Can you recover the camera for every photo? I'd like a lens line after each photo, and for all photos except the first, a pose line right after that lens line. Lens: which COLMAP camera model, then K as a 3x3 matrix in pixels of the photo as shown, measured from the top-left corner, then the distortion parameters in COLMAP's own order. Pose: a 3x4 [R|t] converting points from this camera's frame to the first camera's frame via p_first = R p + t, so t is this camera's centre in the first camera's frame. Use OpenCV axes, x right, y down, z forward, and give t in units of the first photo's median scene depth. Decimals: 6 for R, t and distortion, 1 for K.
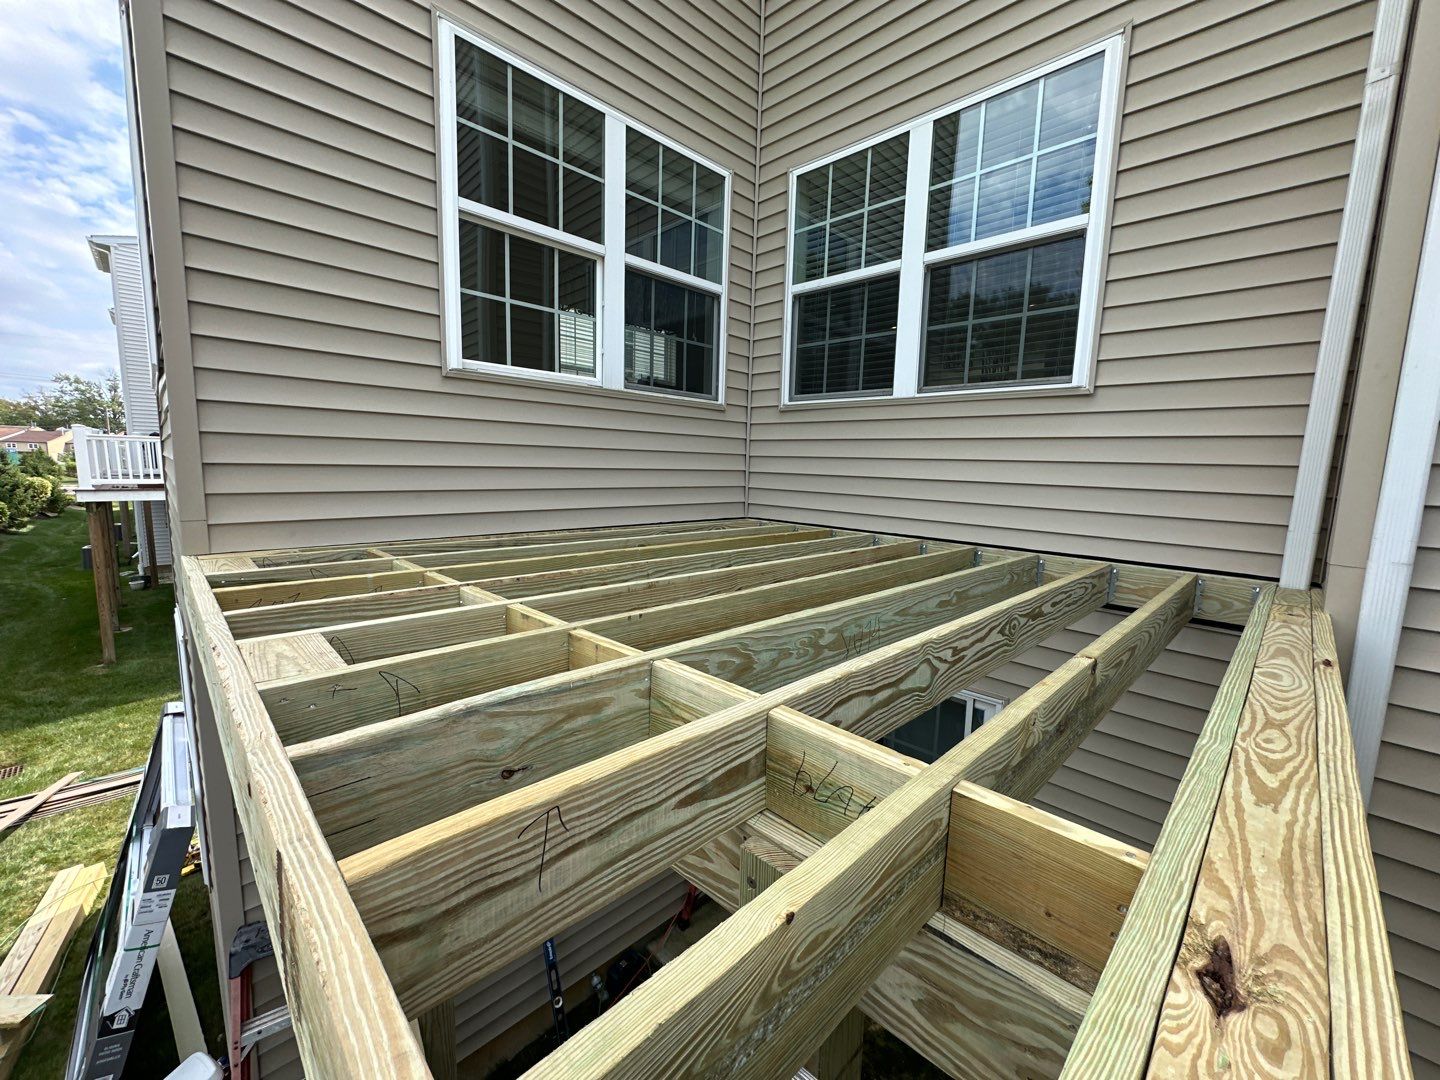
lens RADIAL K [[577.7, 0, 720.0], [0, 577.7, 540.0], [0, 0, 1]] dist [-0.000657, 0.000177]
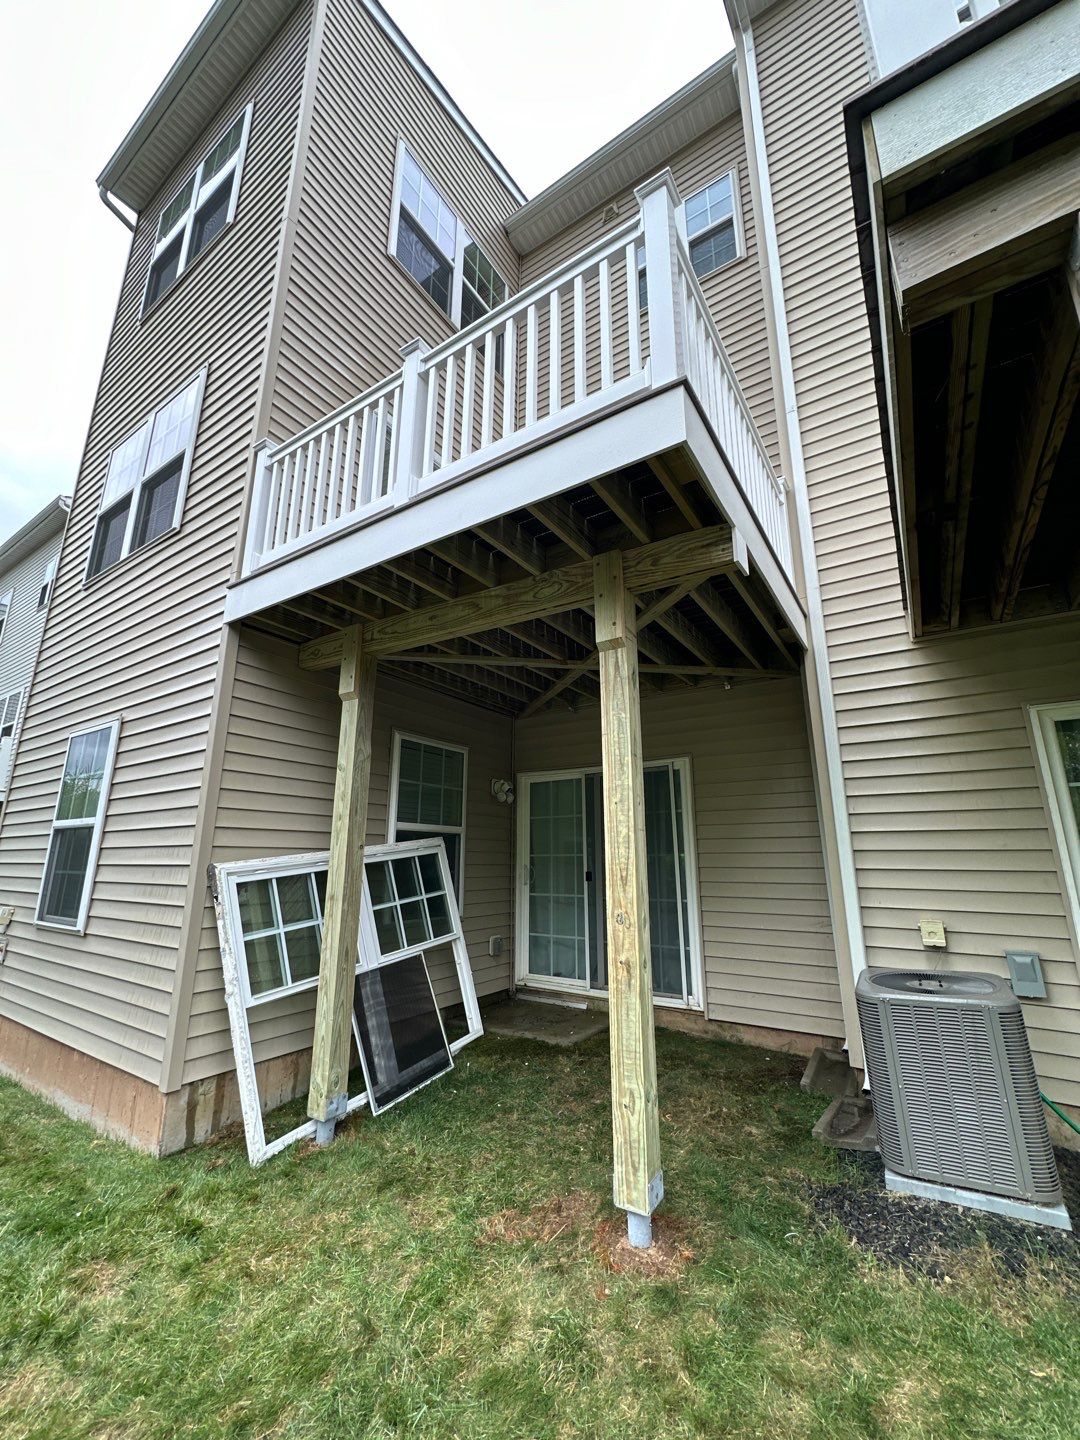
lens RADIAL K [[577.7, 0, 539.5], [0, 577.7, 721.8], [0, 0, 1]] dist [-0.000657, 0.000177]
pose [[0.978951, 0.025325, 0.202520, -0.238007], [0.048835, 0.934385, -0.352901, 0.679307], [-0.198169, 0.355363, 0.913480, -0.409909]]
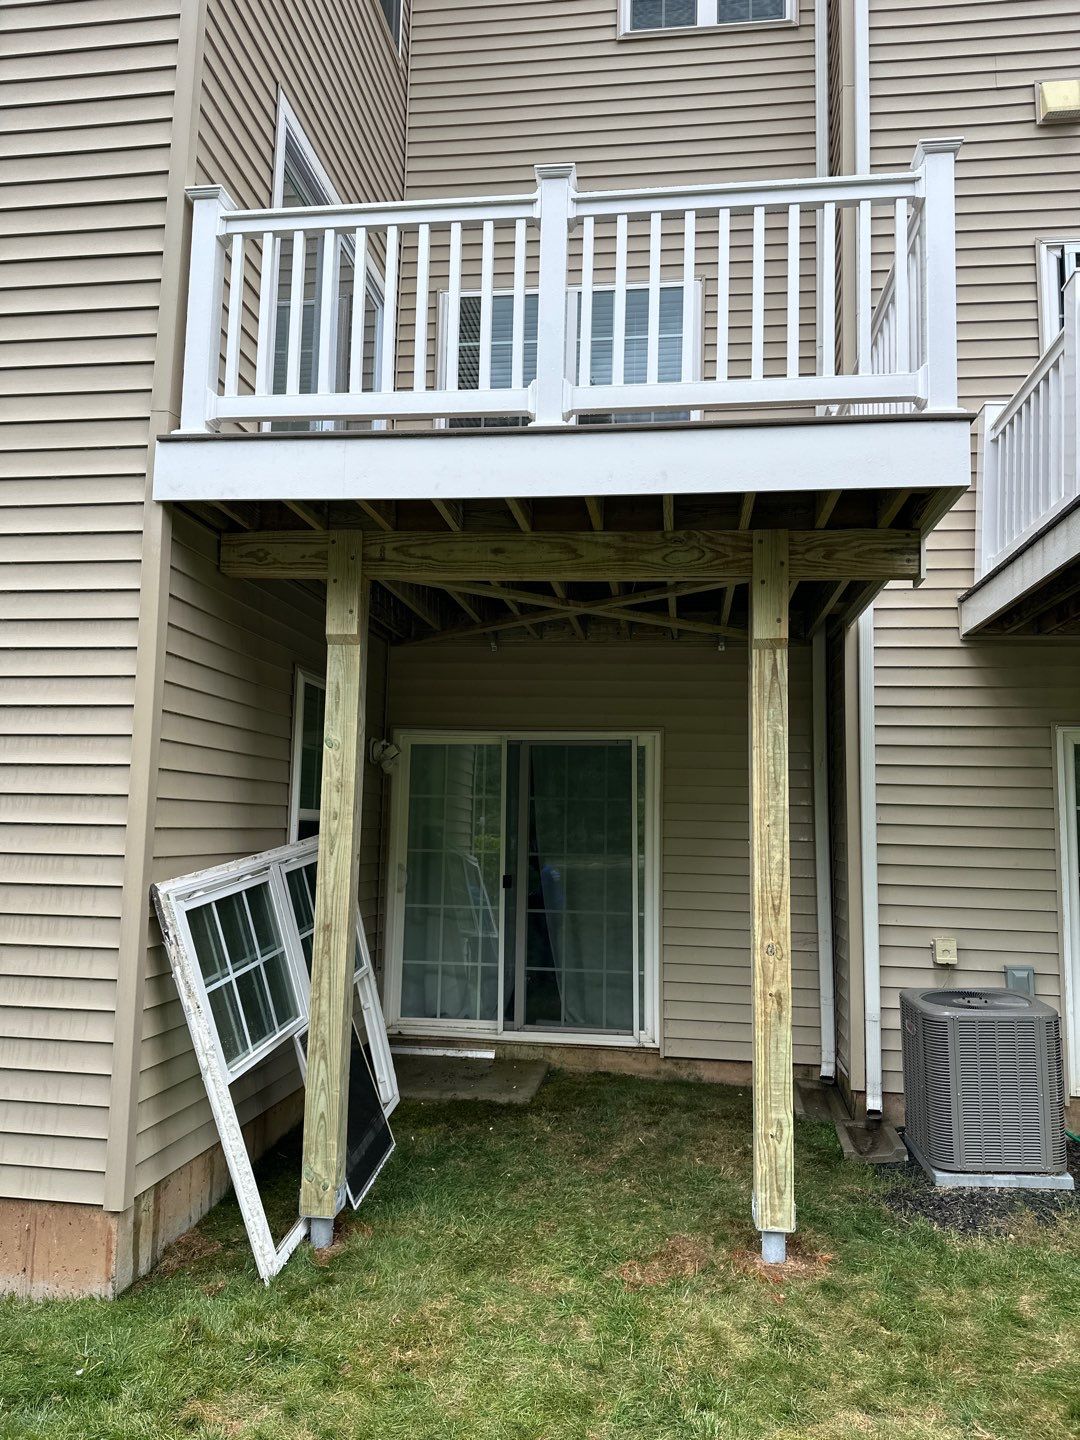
lens RADIAL K [[1027.0, 0, 540.0], [0, 1027.0, 720.0], [0, 0, 1]] dist [0.038937, -0.048871]
pose [[0.793227, 0.056493, 0.606300, -0.965401], [0.077112, 0.978352, -0.192045, 0.604098], [-0.604024, 0.199088, 0.771699, -0.505508]]
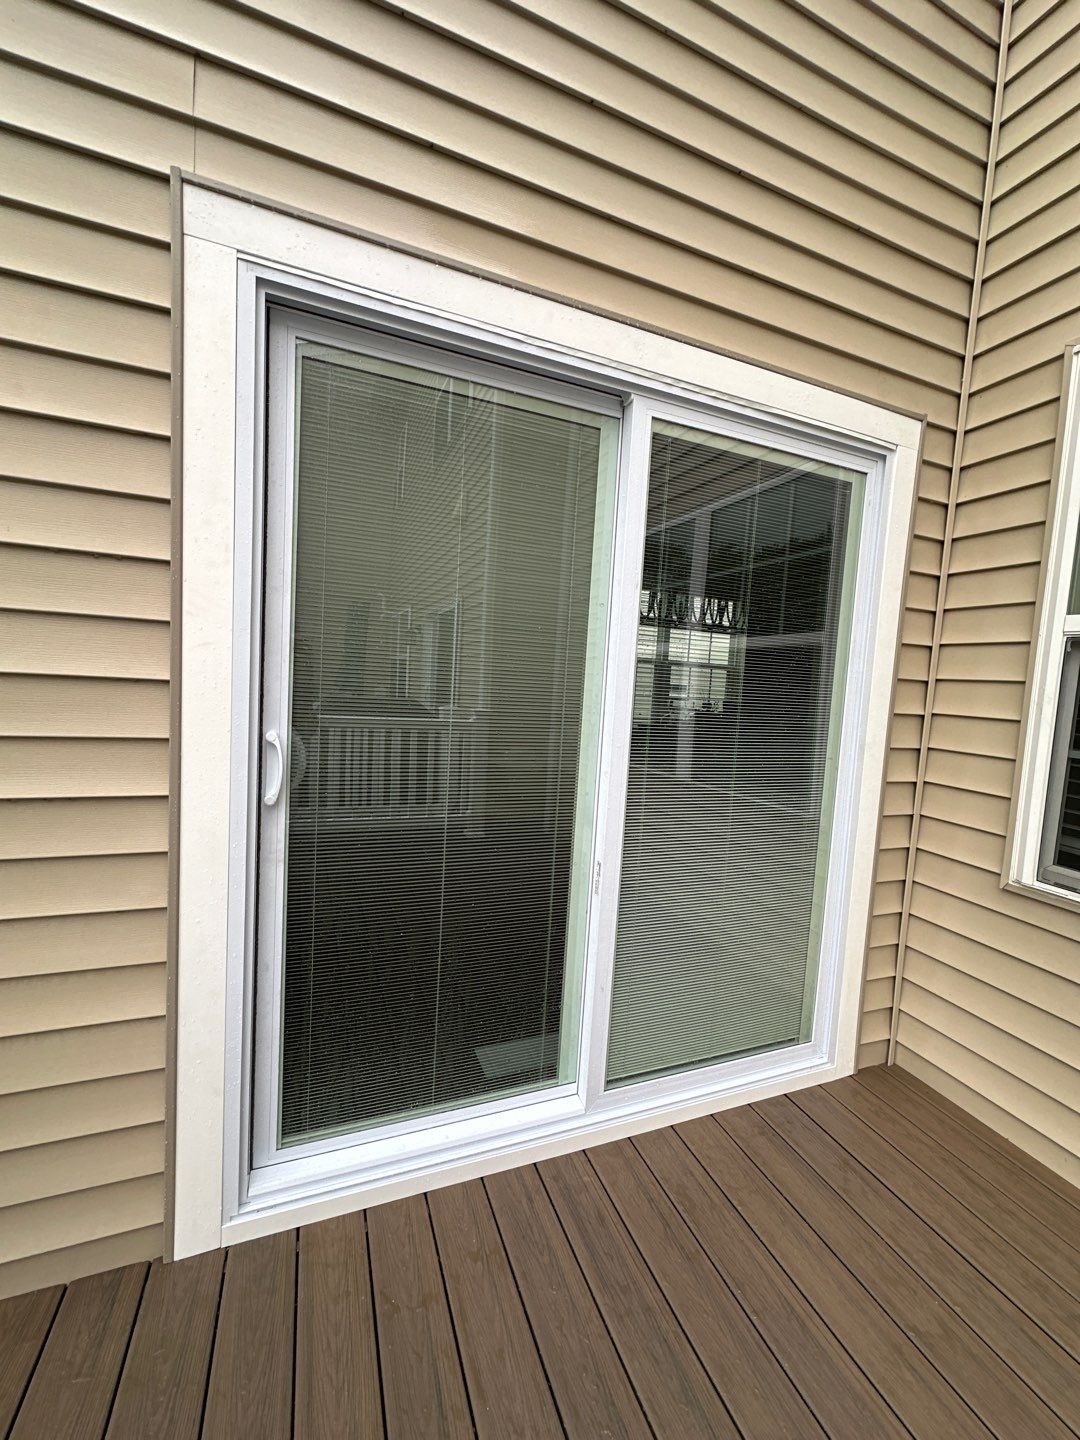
lens RADIAL K [[577.7, 0, 539.5], [0, 577.7, 721.8], [0, 0, 1]] dist [-0.000657, 0.000177]
pose [[0.917431, 0.057718, -0.393687, -0.063950], [-0.084642, 0.995087, -0.051357, -0.354494], [0.388789, 0.080439, 0.917809, 0.543281]]
